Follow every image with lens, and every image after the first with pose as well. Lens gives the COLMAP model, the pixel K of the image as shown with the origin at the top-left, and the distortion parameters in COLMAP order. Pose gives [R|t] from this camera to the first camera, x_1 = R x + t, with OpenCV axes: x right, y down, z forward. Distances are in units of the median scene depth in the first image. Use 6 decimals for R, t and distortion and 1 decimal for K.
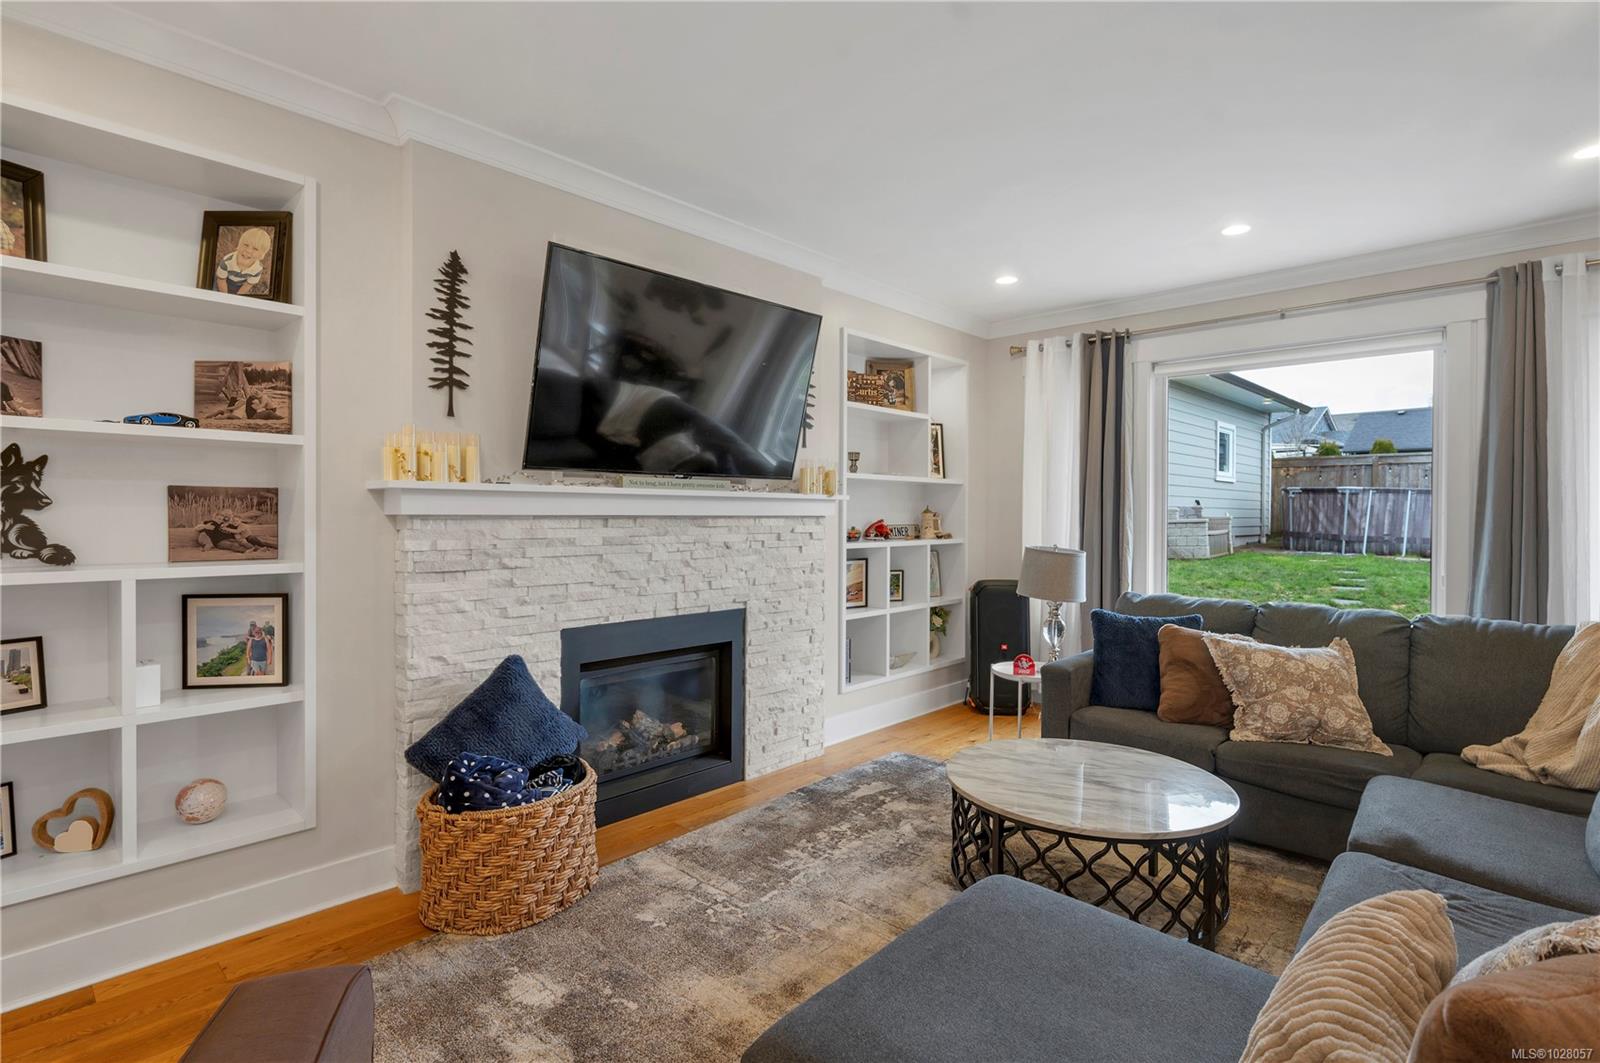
lens RADIAL K [[802.6, 0, 800.0], [0, 802.6, 531.5], [0, 0, 1]] dist [-0.001193, -0.000210]
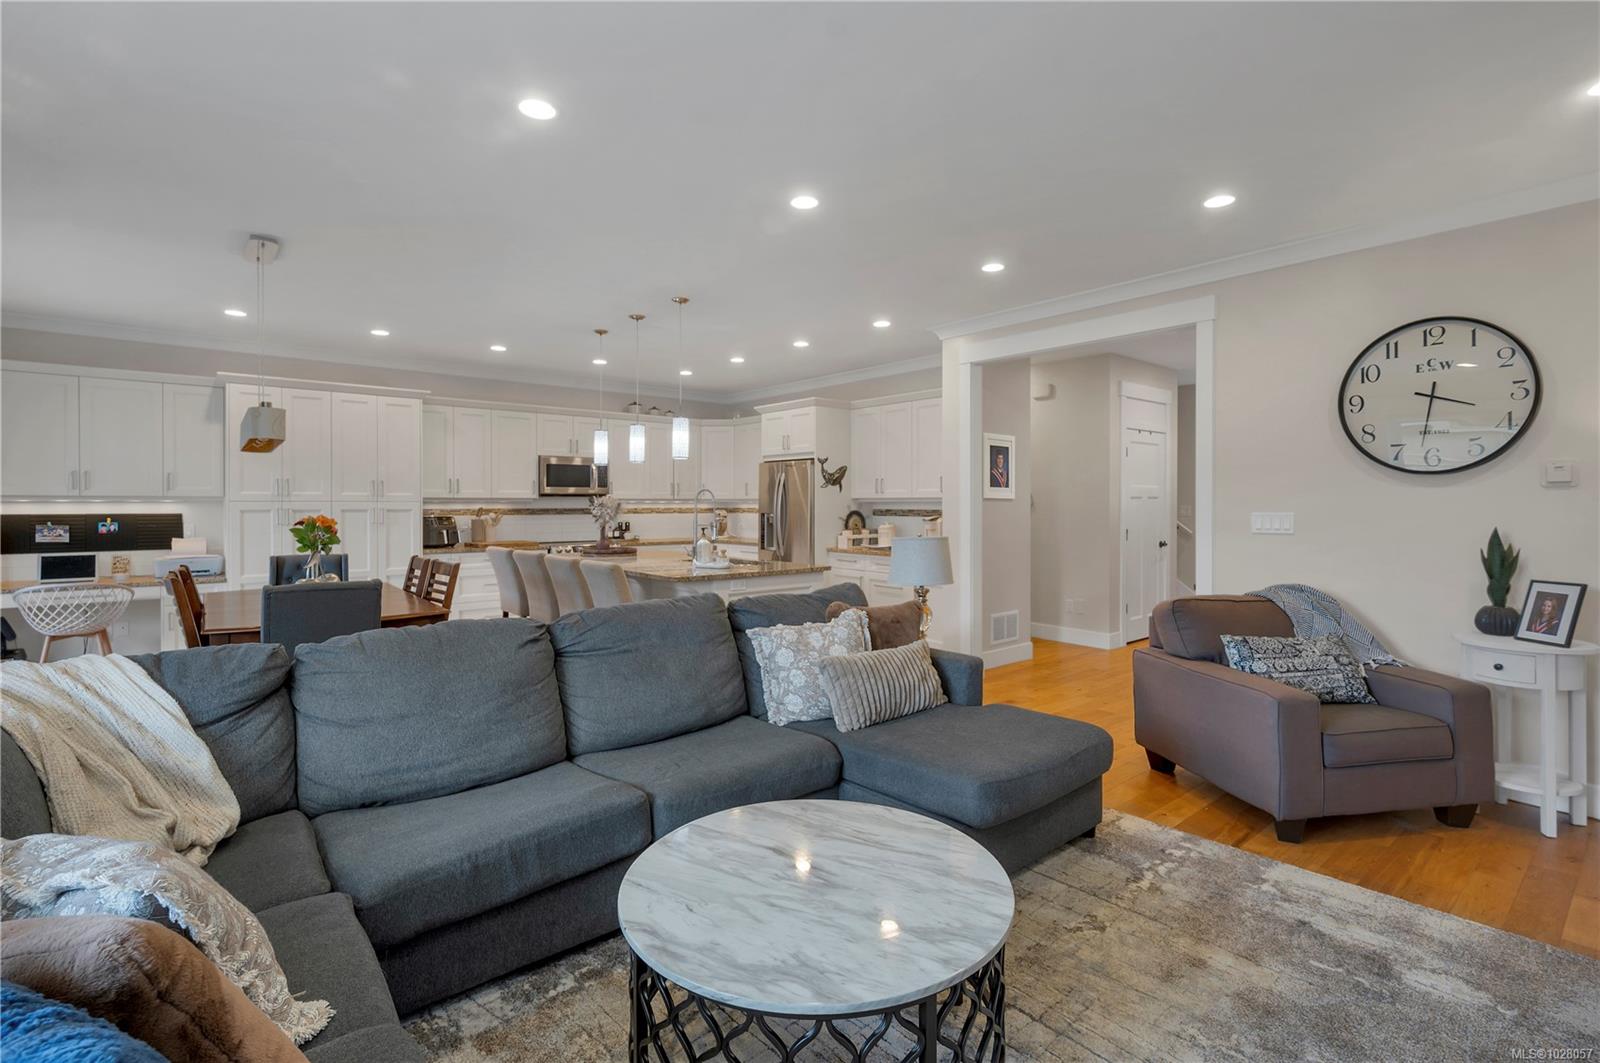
lens RADIAL K [[759.5, 0, 801.0], [0, 759.5, 506.4], [0, 0, 1]] dist [-0.000654, -0.000074]
pose [[-0.992776, -0.006459, 0.119810, 0.289819], [-0.004231, 0.999814, 0.018840, -0.030461], [-0.119910, 0.018197, -0.992618, 1.669099]]
